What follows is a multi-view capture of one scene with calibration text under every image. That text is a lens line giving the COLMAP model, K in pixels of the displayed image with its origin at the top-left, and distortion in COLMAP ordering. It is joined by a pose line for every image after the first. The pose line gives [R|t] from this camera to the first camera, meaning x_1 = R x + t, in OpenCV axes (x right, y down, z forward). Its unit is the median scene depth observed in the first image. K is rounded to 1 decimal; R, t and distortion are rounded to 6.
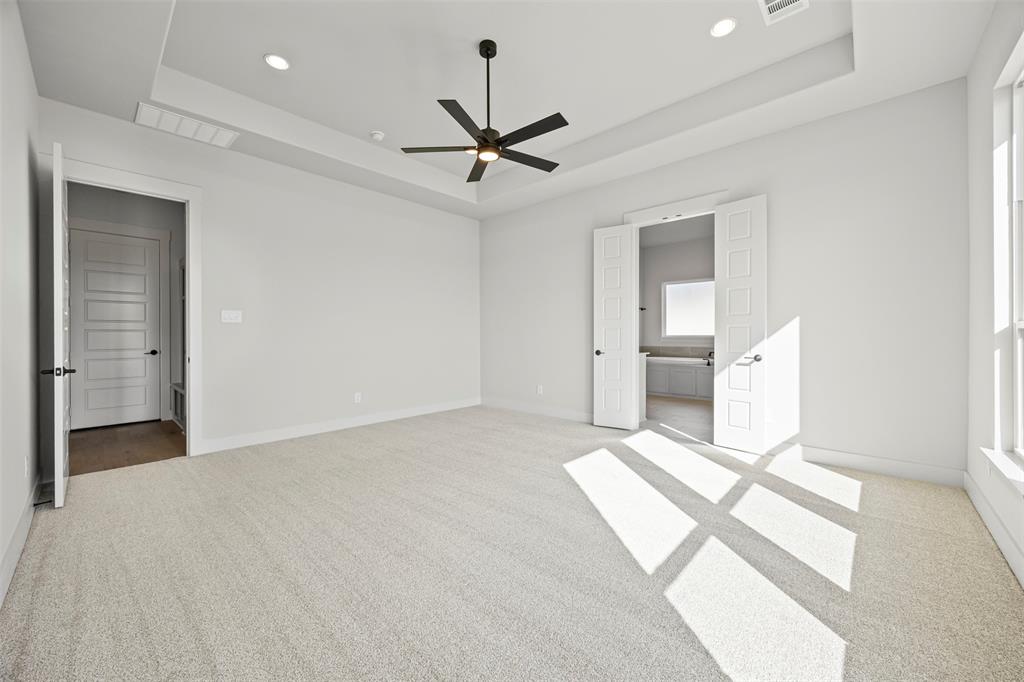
lens RADIAL K [[392.3, 0, 511.8], [0, 392.3, 336.5], [0, 0, 1]] dist [-0.001065, -0.000024]
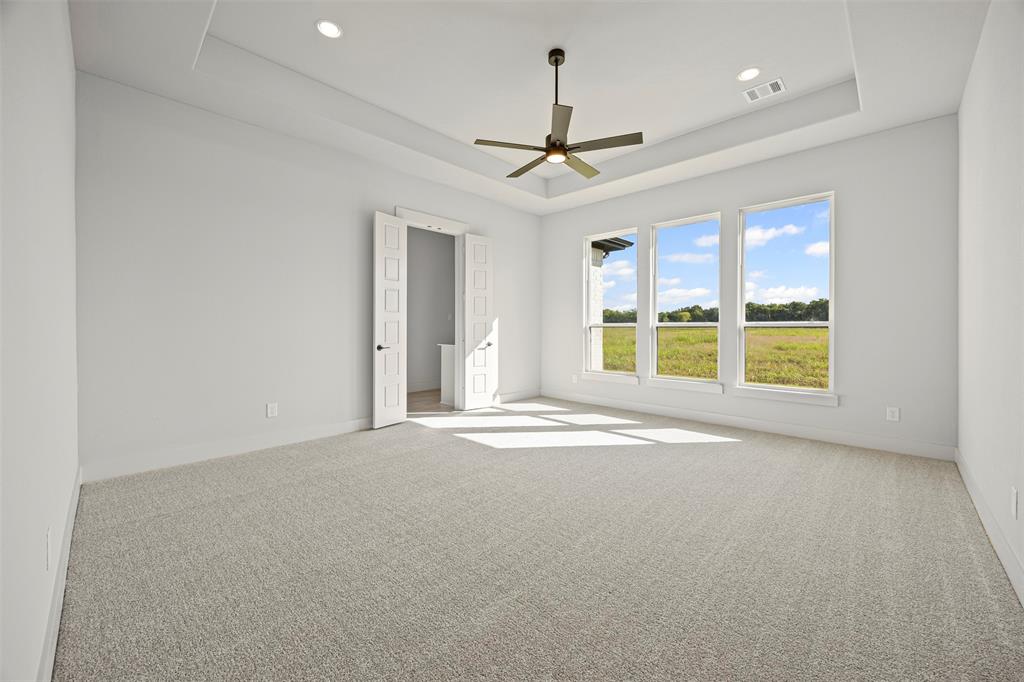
lens RADIAL K [[392.3, 0, 514.5], [0, 392.3, 334.9], [0, 0, 1]] dist [-0.001065, -0.000024]
pose [[0.009989, -0.012003, 0.999878, -0.765117], [0.003307, 0.999923, 0.011970, 0.001687], [-0.999945, 0.003187, 0.010028, 0.753789]]
